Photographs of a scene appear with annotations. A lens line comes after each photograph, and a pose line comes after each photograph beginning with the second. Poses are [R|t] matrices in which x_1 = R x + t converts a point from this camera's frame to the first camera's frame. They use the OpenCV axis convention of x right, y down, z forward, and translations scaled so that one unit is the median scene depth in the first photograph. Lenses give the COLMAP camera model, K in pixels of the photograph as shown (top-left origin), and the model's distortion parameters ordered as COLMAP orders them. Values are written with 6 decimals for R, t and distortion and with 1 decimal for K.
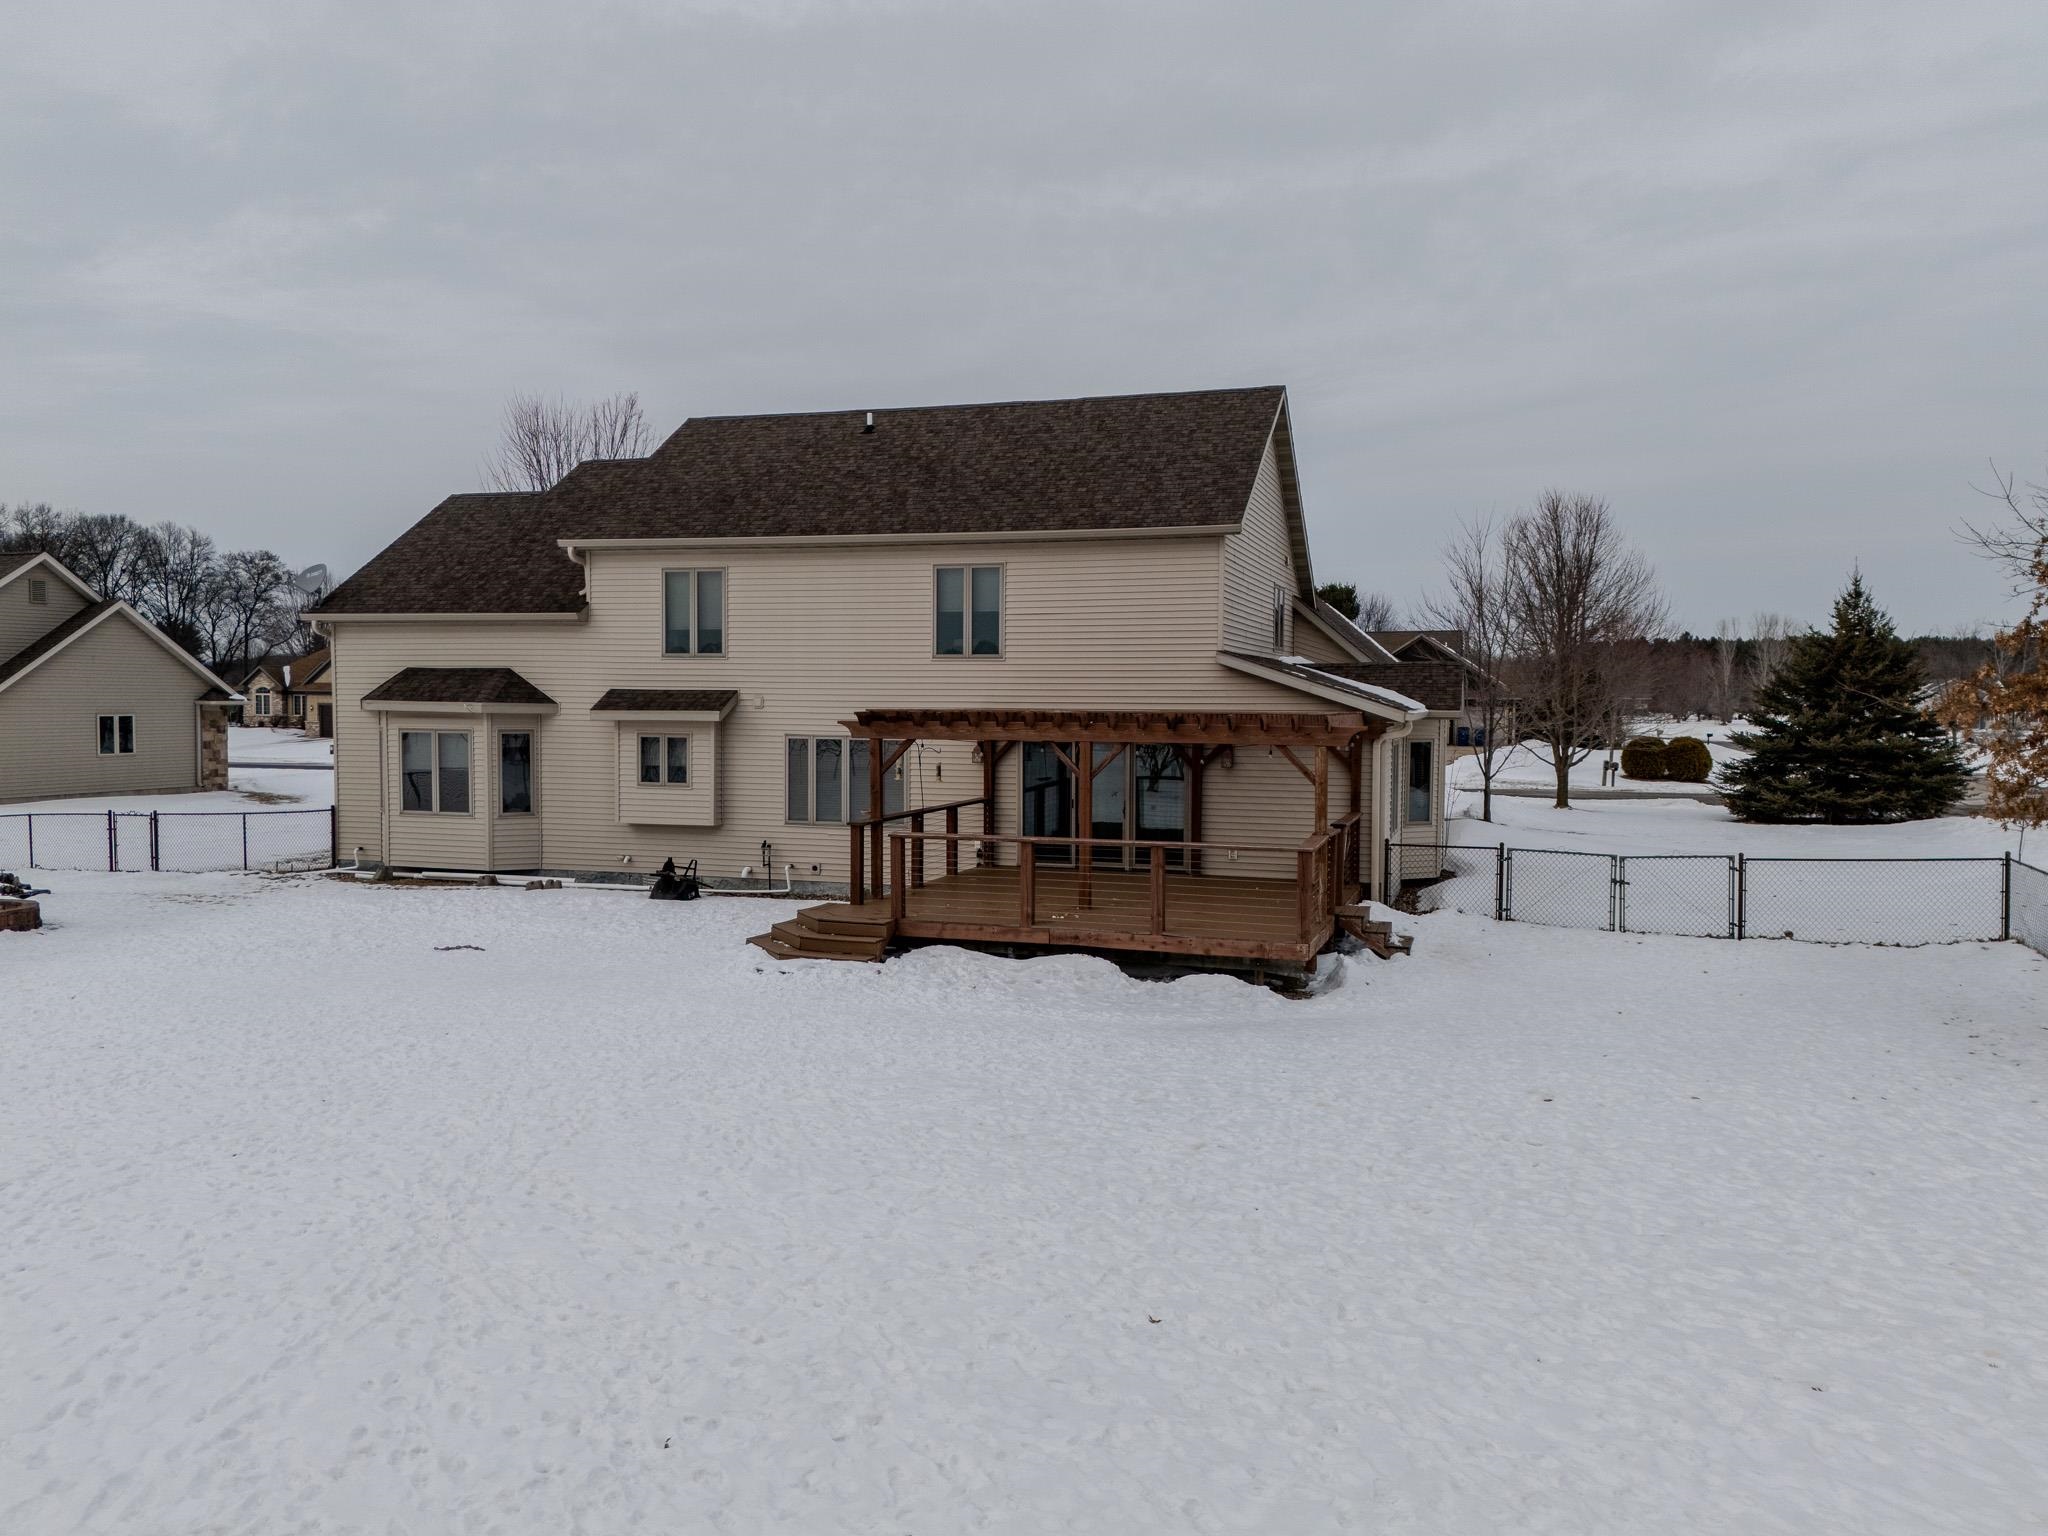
lens RADIAL K [[1504.5, 0, 1026.9], [0, 1504.5, 772.1], [0, 0, 1]] dist [0.049019, -0.001963]
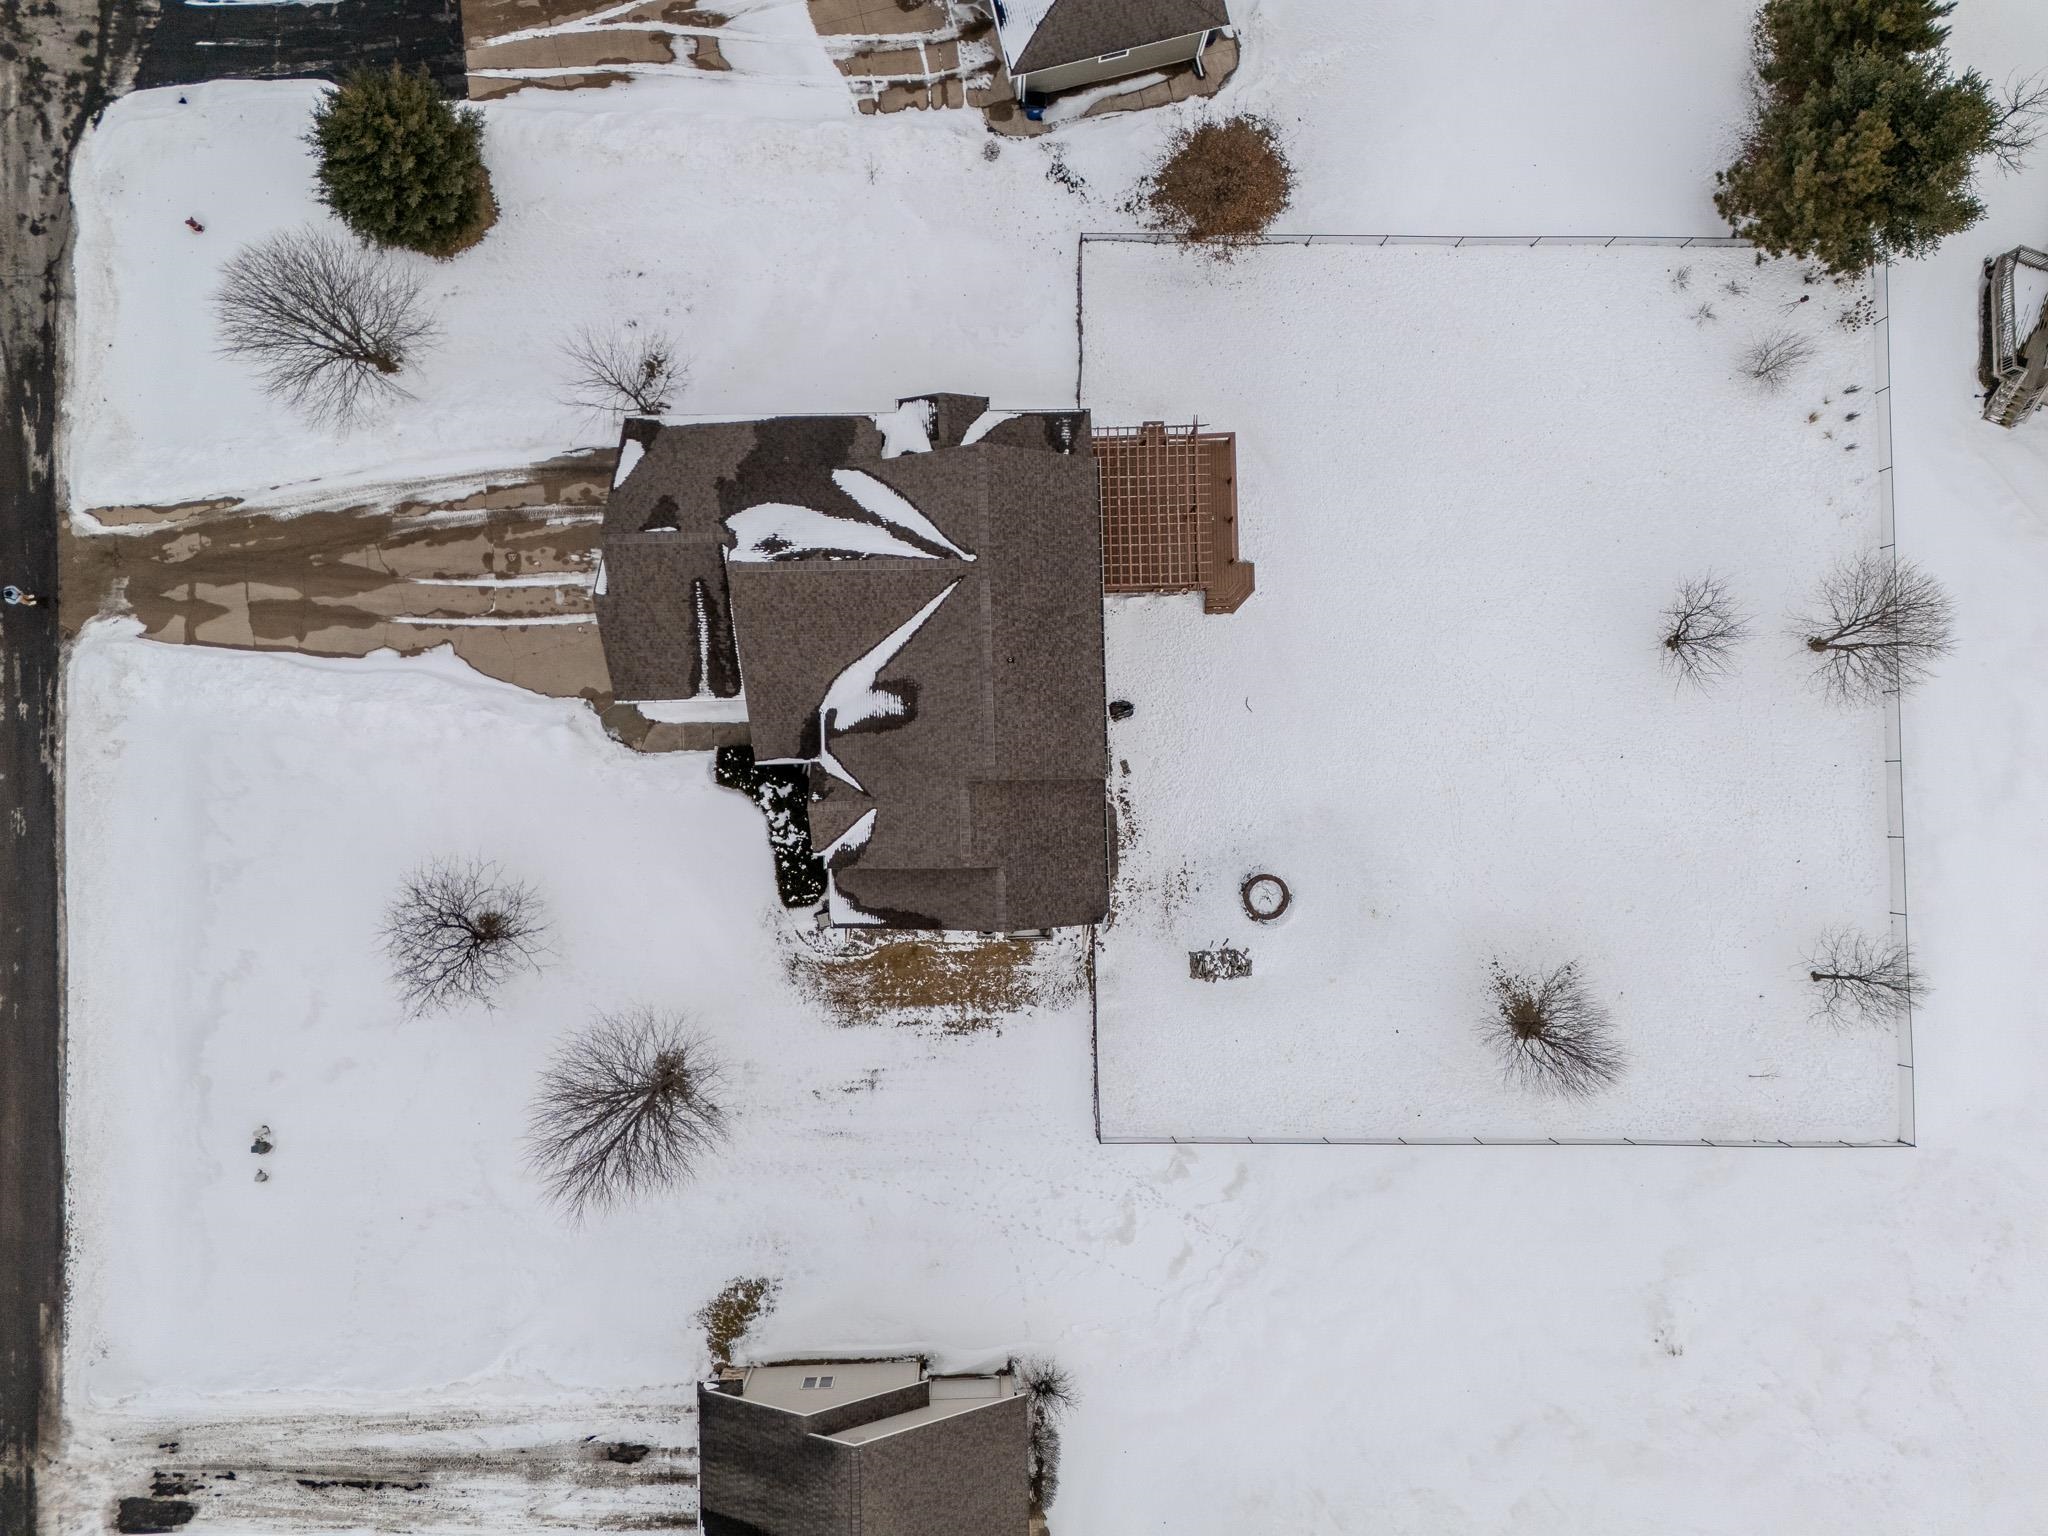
lens RADIAL K [[1496.0, 0, 1025.3], [0, 1496.0, 763.1], [0, 0, 1]] dist [0.086942, -0.090004]
pose [[-0.330786, -0.943702, 0.002534, -0.259452], [0.016021, -0.002931, 0.999867, -2.304420], [-0.943570, 0.330783, 0.016089, 1.087141]]
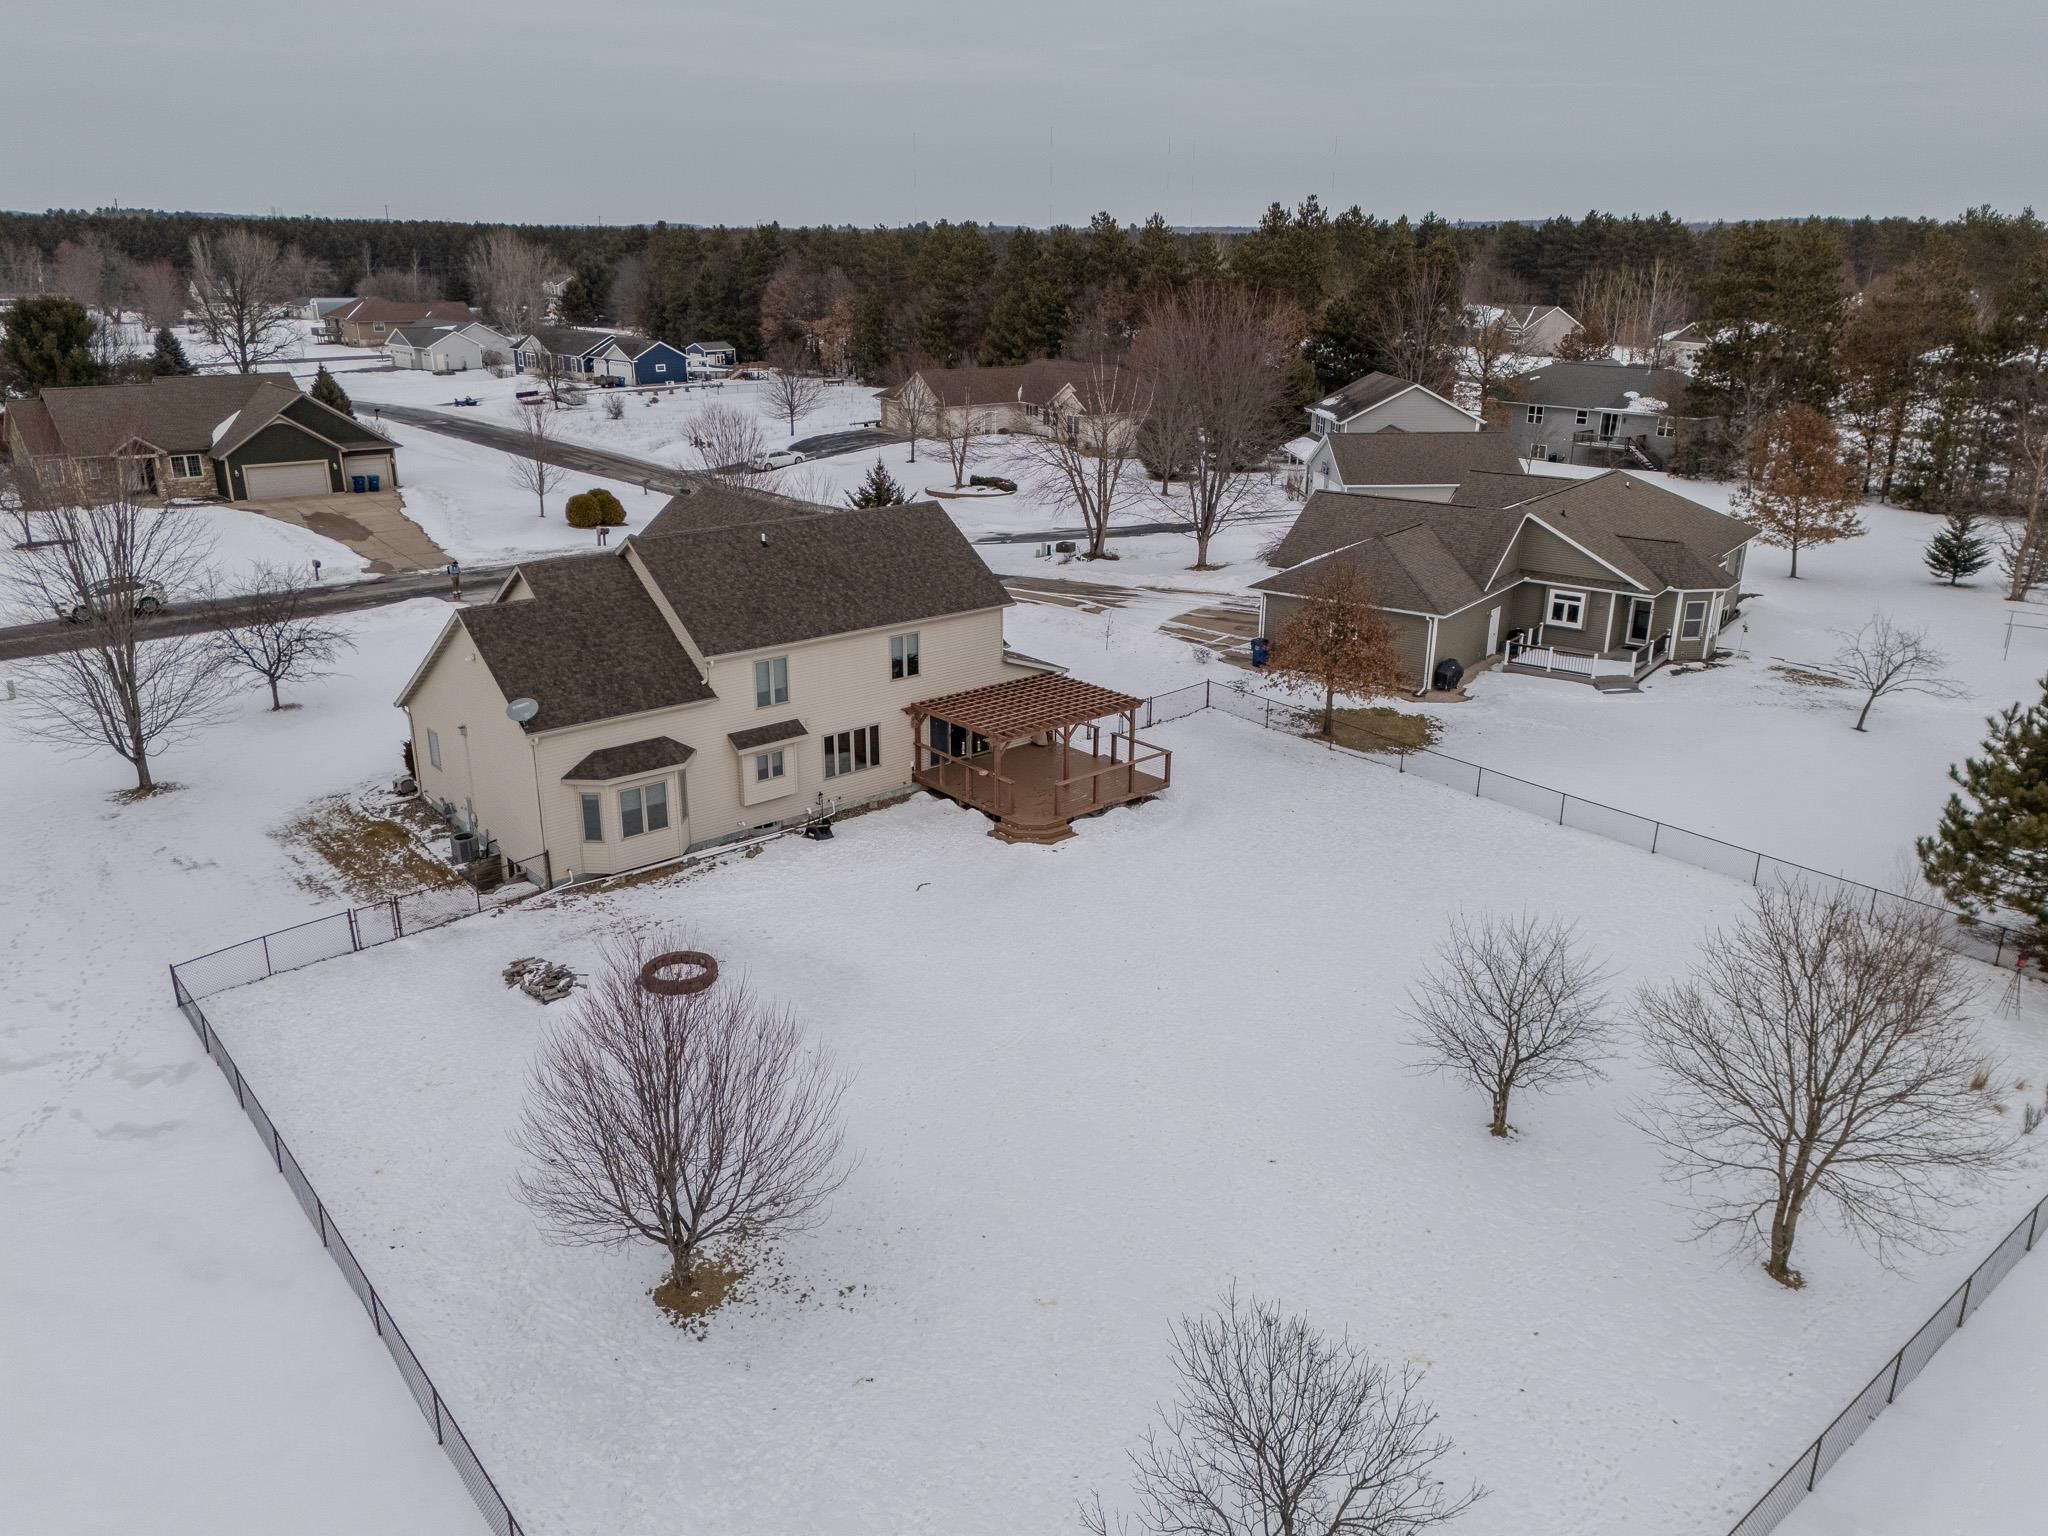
lens RADIAL K [[1496.0, 0, 1025.3], [0, 1496.0, 763.1], [0, 0, 1]] dist [0.086942, -0.090004]
pose [[0.523451, -0.280573, 0.804536, -1.527783], [0.041294, 0.951473, 0.304949, -0.546232], [-0.851055, -0.126403, 0.509635, -0.174734]]
